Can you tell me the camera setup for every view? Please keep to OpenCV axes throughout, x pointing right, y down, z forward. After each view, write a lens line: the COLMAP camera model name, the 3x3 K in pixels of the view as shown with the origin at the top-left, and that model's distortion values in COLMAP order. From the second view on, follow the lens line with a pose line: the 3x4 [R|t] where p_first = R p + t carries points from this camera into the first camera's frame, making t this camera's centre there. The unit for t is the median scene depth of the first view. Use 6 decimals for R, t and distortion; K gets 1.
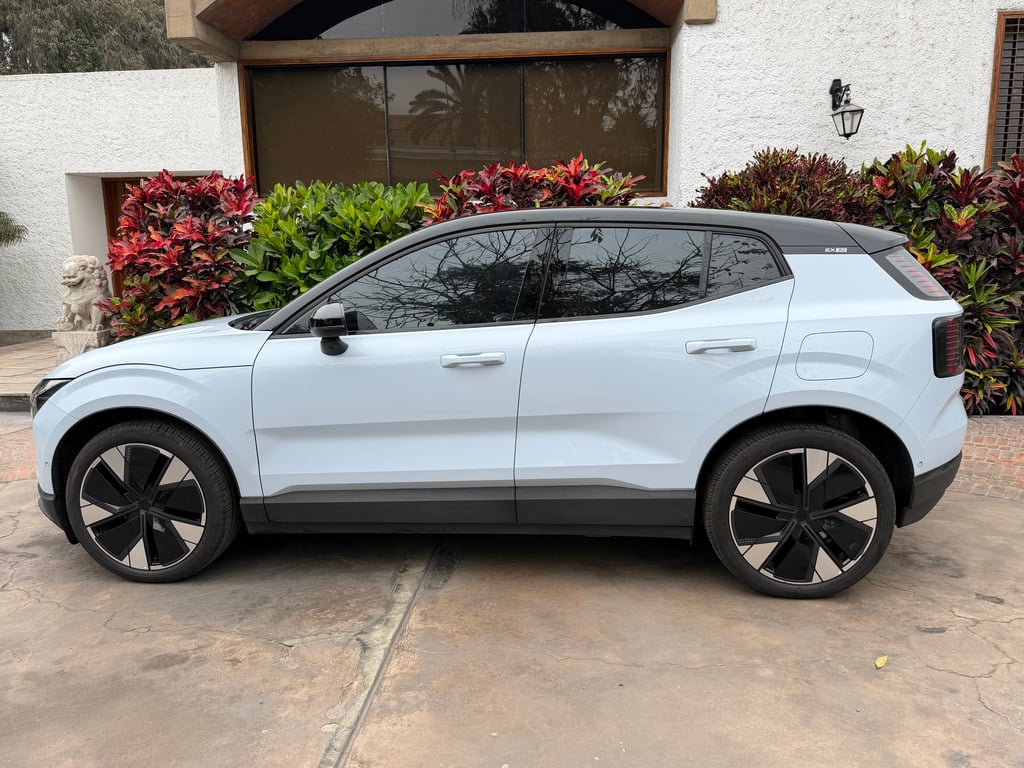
lens RADIAL K [[790.3, 0, 522.6], [0, 790.3, 381.1], [0, 0, 1]] dist [0.055938, -0.067785]
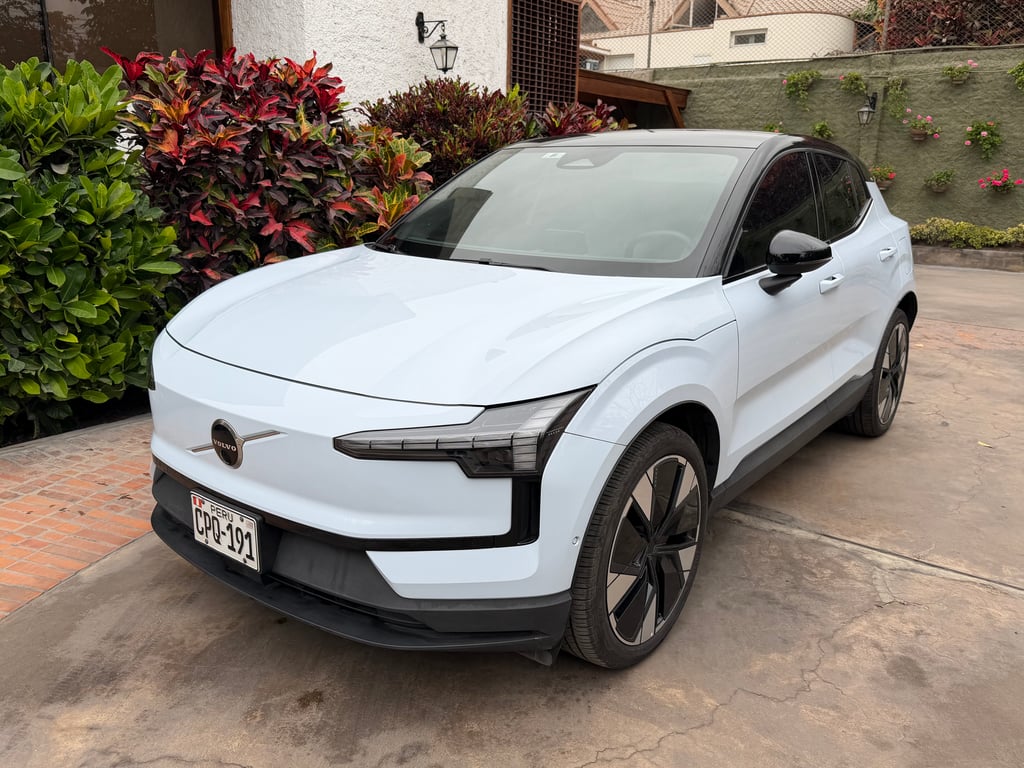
lens RADIAL K [[790.3, 0, 511.7], [0, 790.3, 387.4], [0, 0, 1]] dist [0.055938, -0.067785]
pose [[0.547722, -0.200857, 0.812193, -1.083264], [0.128613, 0.979430, 0.155482, -0.100164], [-0.826716, 0.019298, 0.562288, 0.730595]]
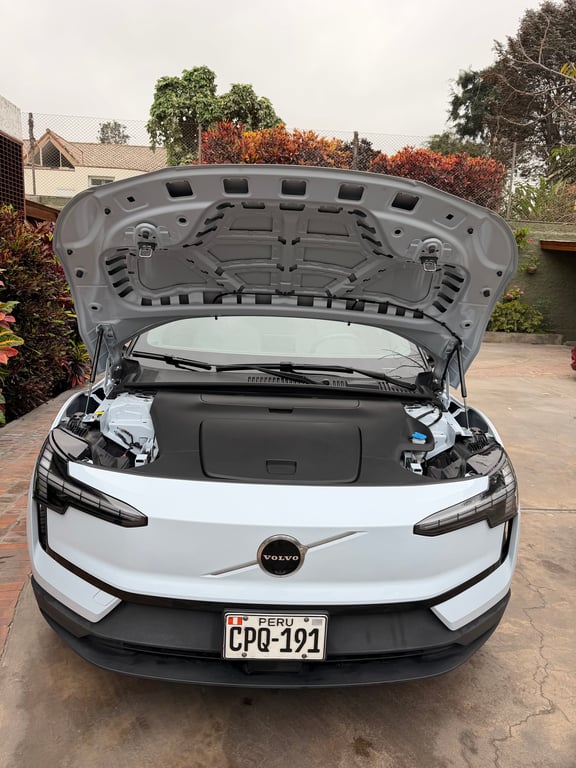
lens RADIAL K [[538.2, 0, 293.0], [0, 538.2, 385.6], [0, 0, 1]] dist [0.004838, -0.008870]
pose [[-0.120387, -0.183791, 0.975565, -1.133796], [0.128850, 0.971507, 0.198927, -0.226359], [-0.984329, 0.149650, -0.093275, 1.301963]]
